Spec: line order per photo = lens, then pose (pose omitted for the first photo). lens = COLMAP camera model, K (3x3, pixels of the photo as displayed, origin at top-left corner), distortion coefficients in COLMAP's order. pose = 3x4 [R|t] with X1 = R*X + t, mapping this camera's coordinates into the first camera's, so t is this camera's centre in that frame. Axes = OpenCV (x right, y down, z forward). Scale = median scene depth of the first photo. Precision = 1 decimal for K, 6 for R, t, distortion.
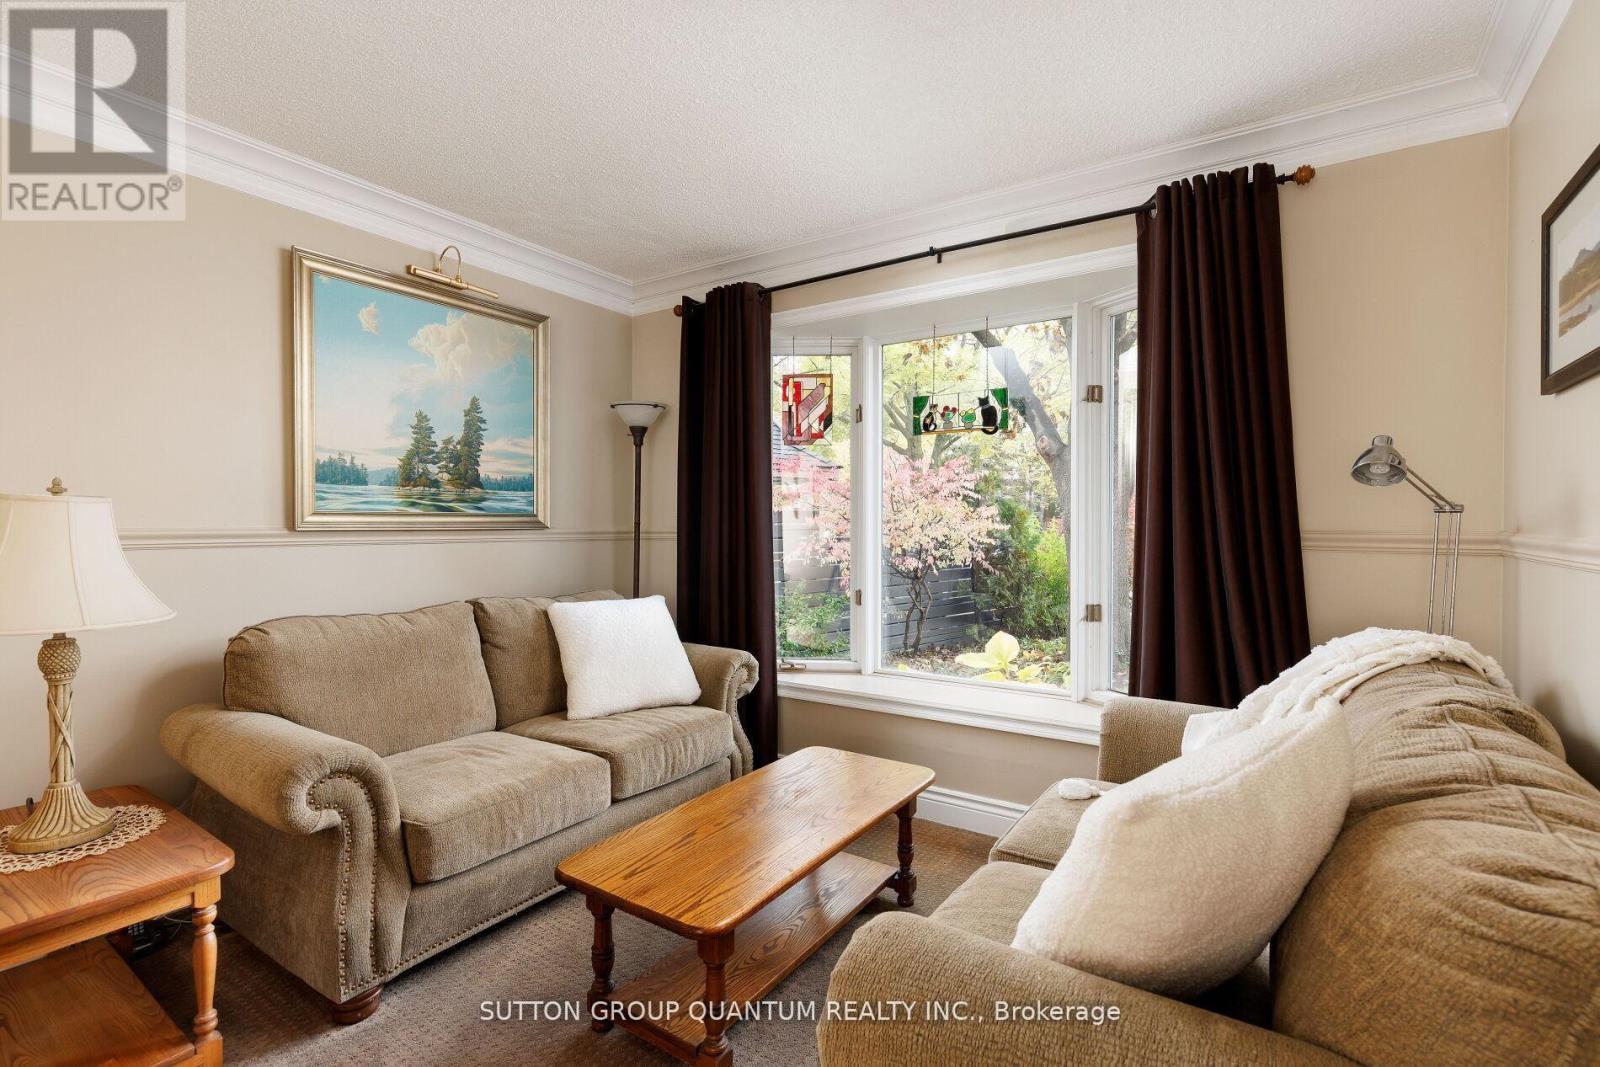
lens RADIAL K [[746.5, 0, 796.8], [0, 746.5, 527.1], [0, 0, 1]] dist [0.000862, -0.000268]
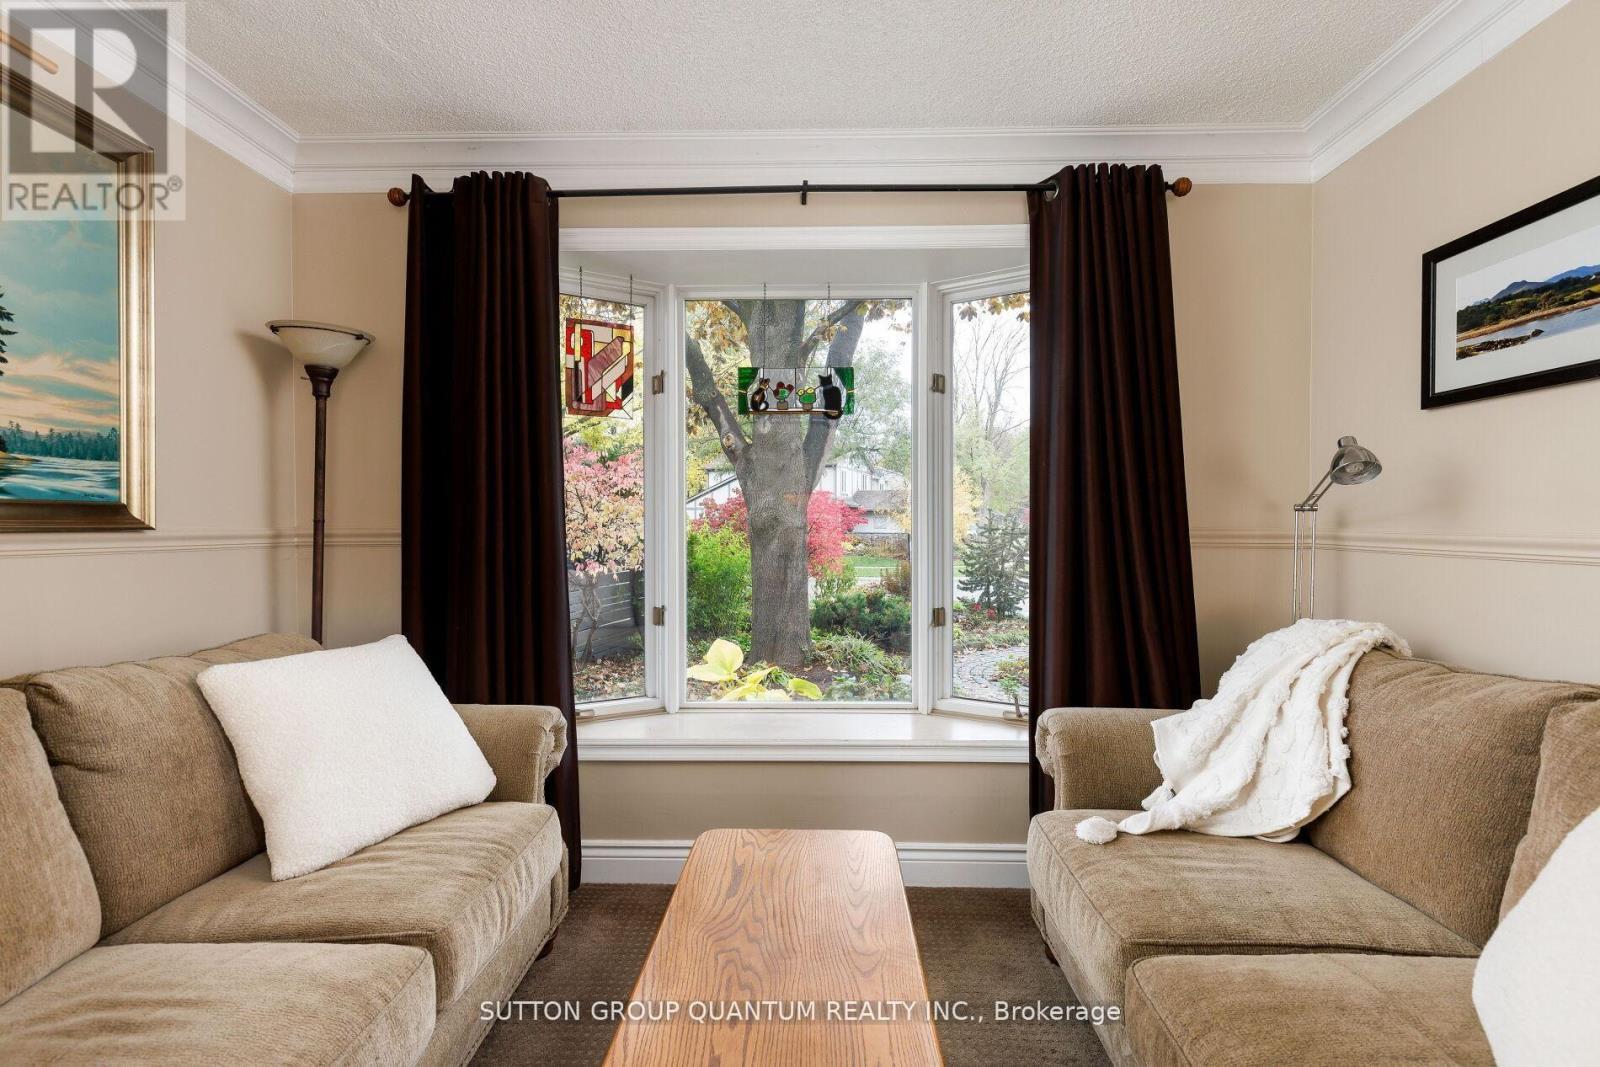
lens RADIAL K [[734.0, 0, 800.0], [0, 734.0, 533.5], [0, 0, 1]] dist [-0.001110, -0.000690]
pose [[0.845337, -0.006747, 0.534190, -0.224430], [0.003081, 0.999965, 0.007754, 0.001954], [-0.534224, -0.004909, 0.845329, 0.290672]]
